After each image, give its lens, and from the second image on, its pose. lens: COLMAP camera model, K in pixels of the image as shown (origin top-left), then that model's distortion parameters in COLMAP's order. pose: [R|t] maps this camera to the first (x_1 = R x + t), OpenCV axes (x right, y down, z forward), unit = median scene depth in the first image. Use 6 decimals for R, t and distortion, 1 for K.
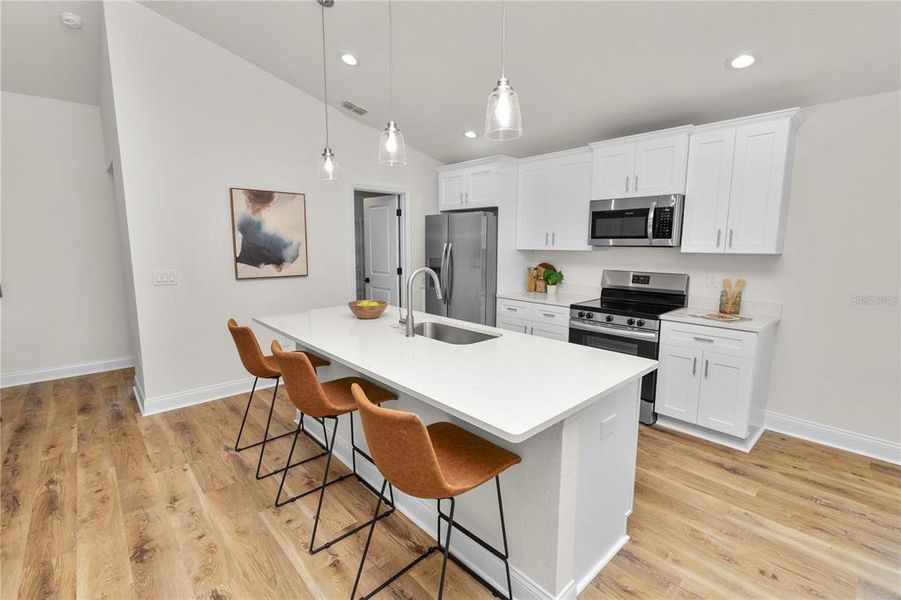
lens RADIAL K [[403.0, 0, 449.9], [0, 403.0, 298.1], [0, 0, 1]] dist [0.000323, -0.000404]
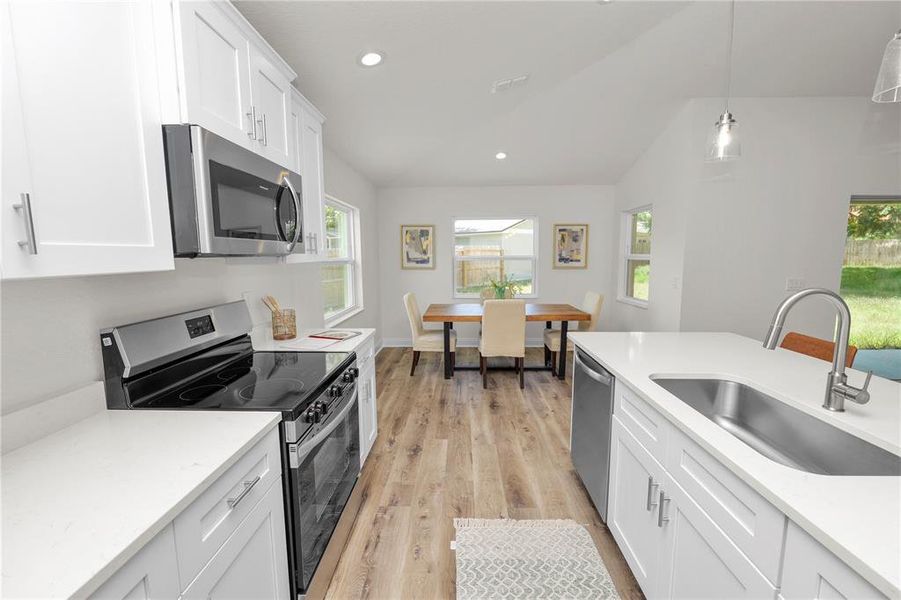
lens RADIAL K [[367.0, 0, 451.3], [0, 367.0, 296.6], [0, 0, 1]] dist [-0.013064, 0.001212]
pose [[-0.718755, -0.078026, 0.690872, -0.035416], [0.101025, 0.971416, 0.214812, -0.150687], [-0.687885, 0.224193, -0.690327, 1.146471]]
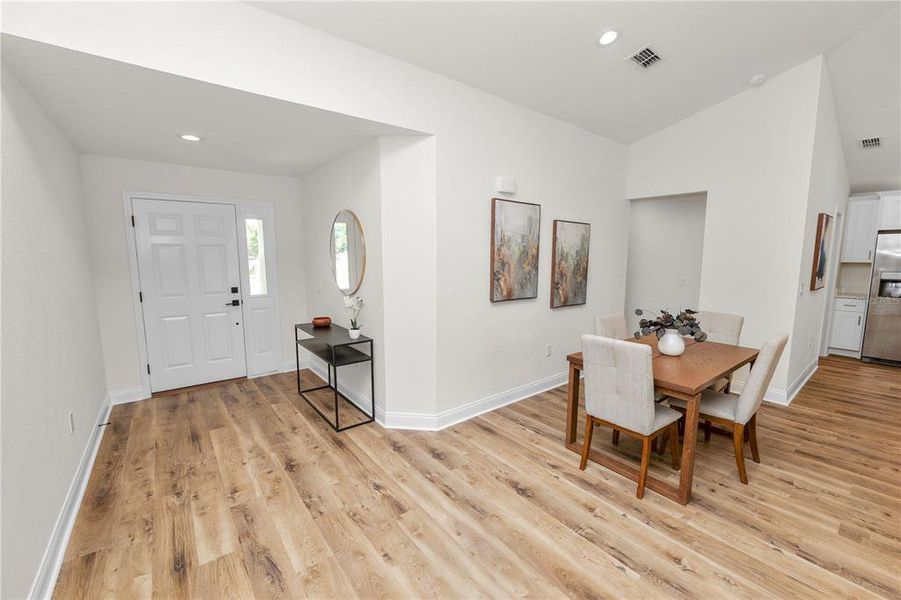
lens RADIAL K [[367.0, 0, 449.0], [0, 367.0, 299.4], [0, 0, 1]] dist [-0.013064, 0.001212]
pose [[0.997211, 0.005914, -0.074396, -1.613506], [-0.006917, 0.999889, -0.013222, 0.001032], [0.074309, 0.013700, 0.997141, -0.140353]]
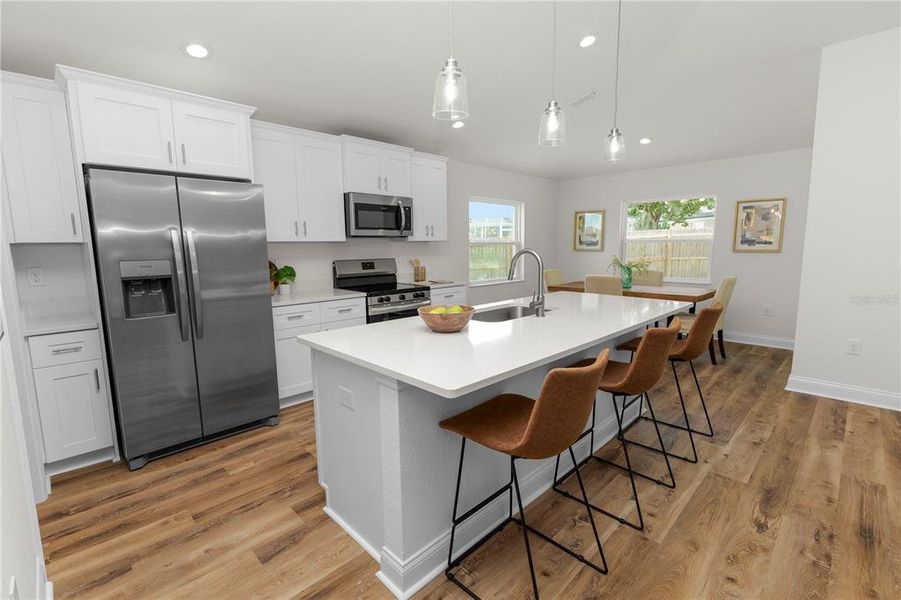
lens RADIAL K [[405.8, 0, 450.8], [0, 405.8, 298.8], [0, 0, 1]] dist [0.001791, 0.000222]
pose [[-0.041040, -0.136718, 0.989760, -0.753183], [0.148512, 0.978756, 0.141356, -0.087434], [-0.988059, 0.152793, -0.019864, 0.846092]]
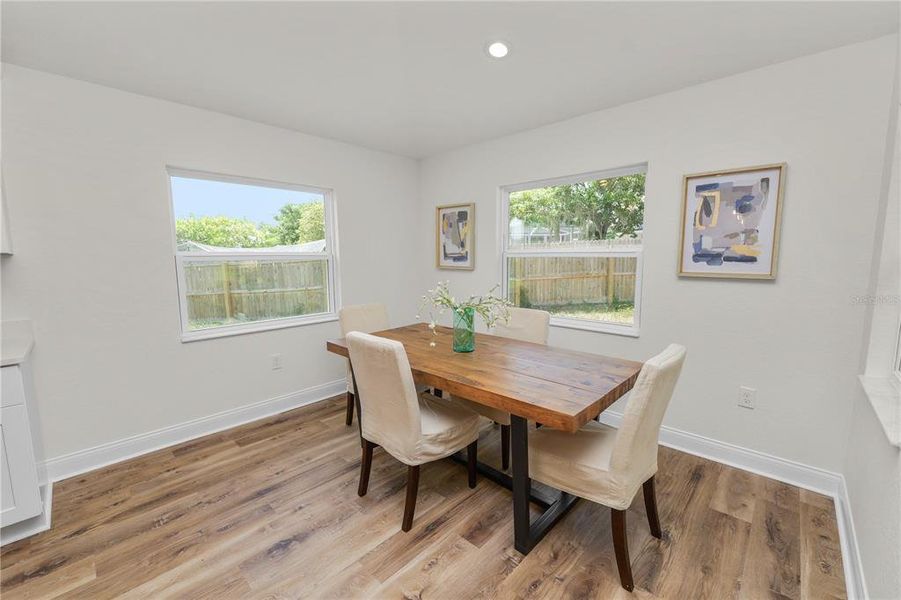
lens RADIAL K [[367.0, 0, 449.8], [0, 367.0, 297.2], [0, 0, 1]] dist [-0.013064, 0.001212]
pose [[-0.074431, -0.116982, 0.990341, 0.078818], [0.145354, 0.981217, 0.126829, 0.000735], [-0.986576, 0.153390, -0.056029, 0.214809]]
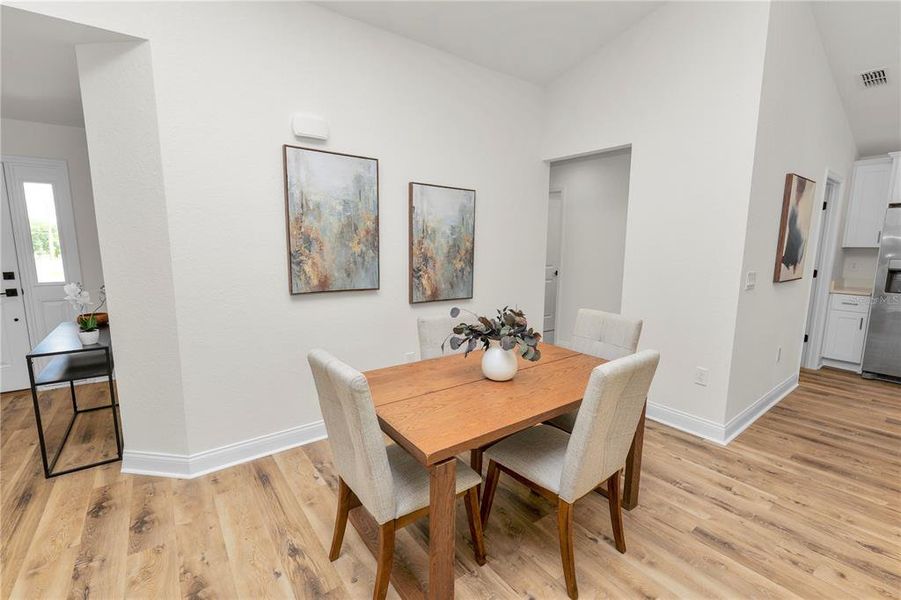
lens RADIAL K [[392.6, 0, 450.3], [0, 392.6, 299.7], [0, 0, 1]] dist [-0.003802, 0.000608]
pose [[0.995573, 0.017148, -0.092412, -1.212092], [-0.016354, 0.999823, 0.009339, -0.008113], [0.092555, -0.007786, 0.995677, 0.130302]]
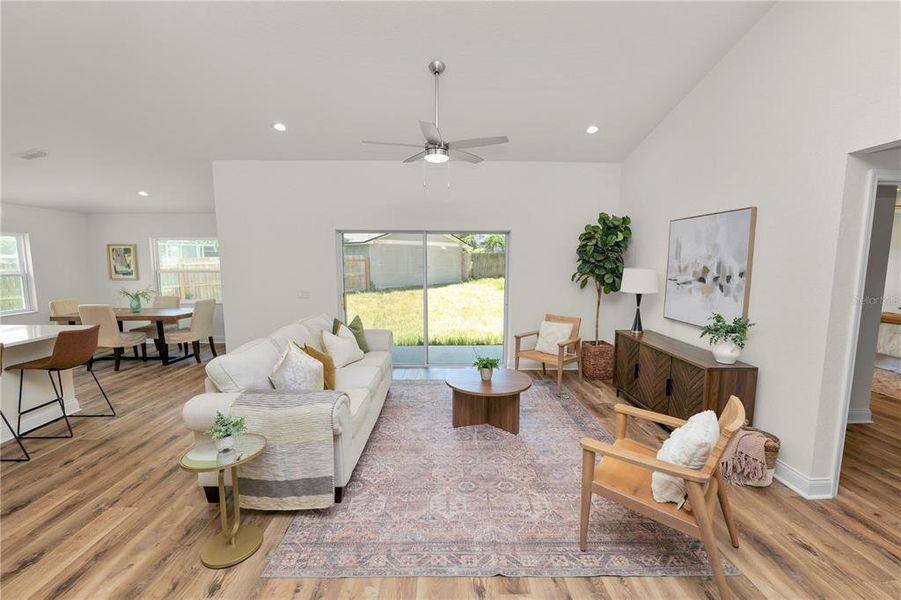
lens RADIAL K [[367.0, 0, 449.9], [0, 367.0, 298.1], [0, 0, 1]] dist [-0.013064, 0.001212]
pose [[-0.753071, -0.071536, 0.654038, -1.404241], [0.088708, 0.973955, 0.208668, -0.095094], [-0.651931, 0.215161, -0.727112, 0.422132]]
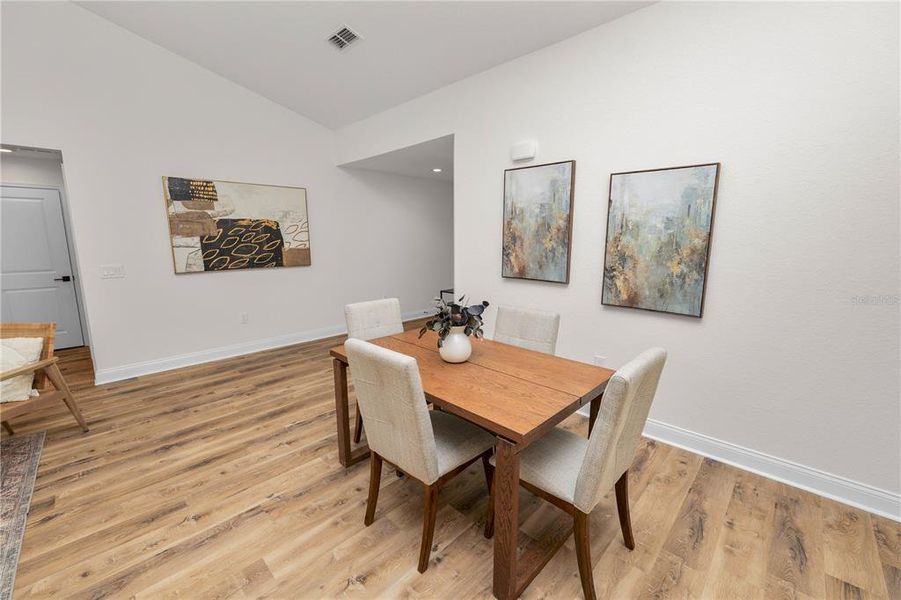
lens RADIAL K [[367.0, 0, 449.3], [0, 367.0, 298.8], [0, 0, 1]] dist [-0.013064, 0.001212]
pose [[0.060063, 0.158436, -0.985541, -0.639172], [-0.133951, 0.979672, 0.149329, -0.073635], [0.989166, 0.123045, 0.080065, 0.619258]]
